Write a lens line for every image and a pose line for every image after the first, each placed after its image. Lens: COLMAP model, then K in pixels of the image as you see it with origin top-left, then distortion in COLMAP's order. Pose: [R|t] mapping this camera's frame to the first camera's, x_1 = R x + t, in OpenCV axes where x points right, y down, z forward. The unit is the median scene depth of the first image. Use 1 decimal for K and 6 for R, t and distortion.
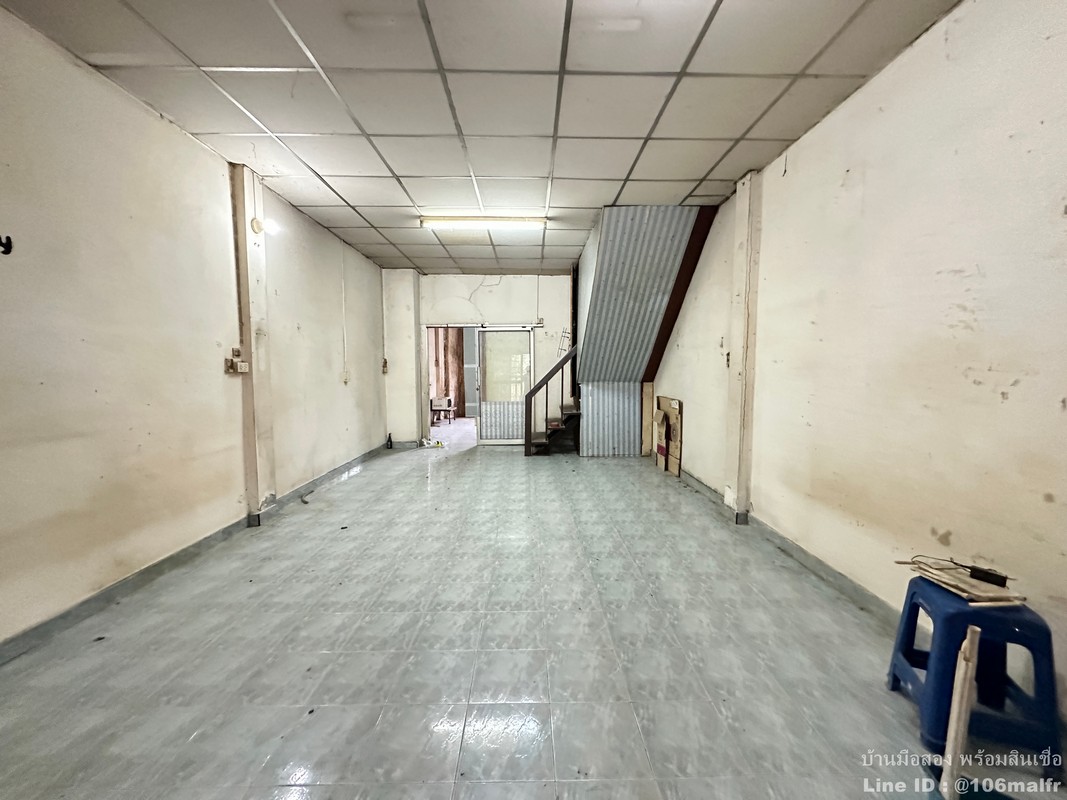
lens RADIAL K [[428.2, 0, 537.2], [0, 428.2, 402.5], [0, 0, 1]] dist [-0.000754, 0.000837]
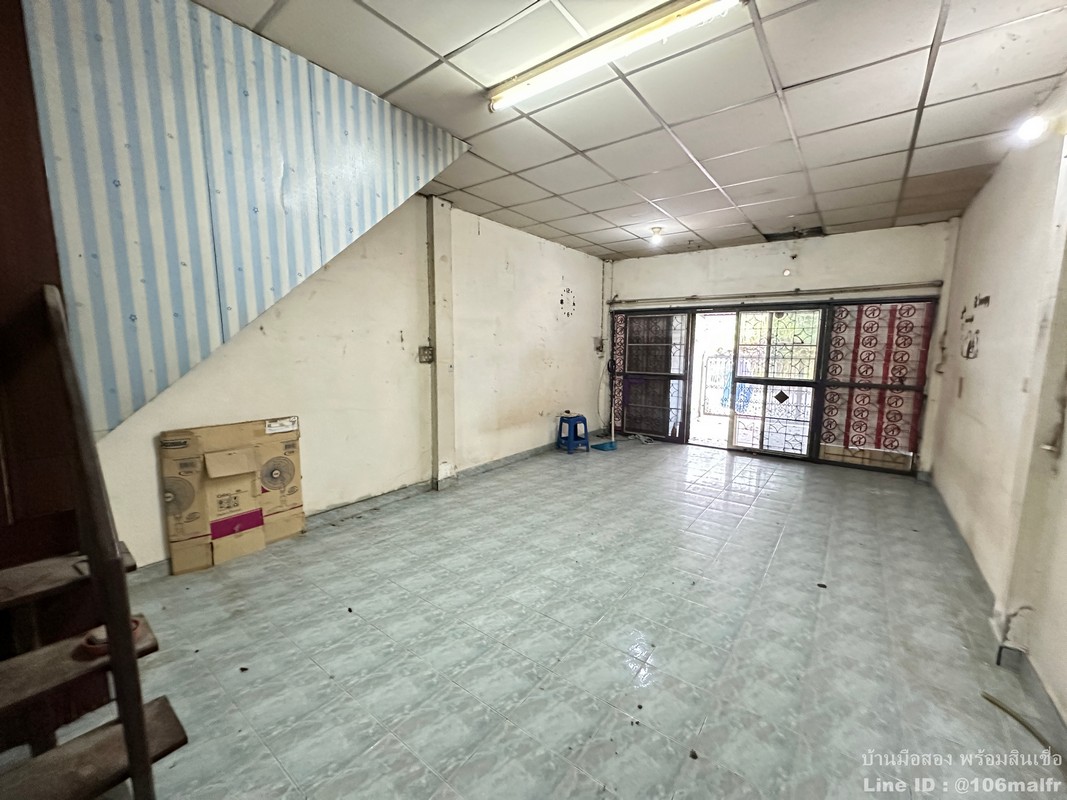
lens RADIAL K [[428.2, 0, 536.1], [0, 428.2, 401.3], [0, 0, 1]] dist [-0.000754, 0.000837]
pose [[-0.785624, -0.087206, 0.612527, -0.499502], [0.038844, 0.981112, 0.189502, -0.198833], [-0.617483, 0.172670, -0.767398, 1.881038]]
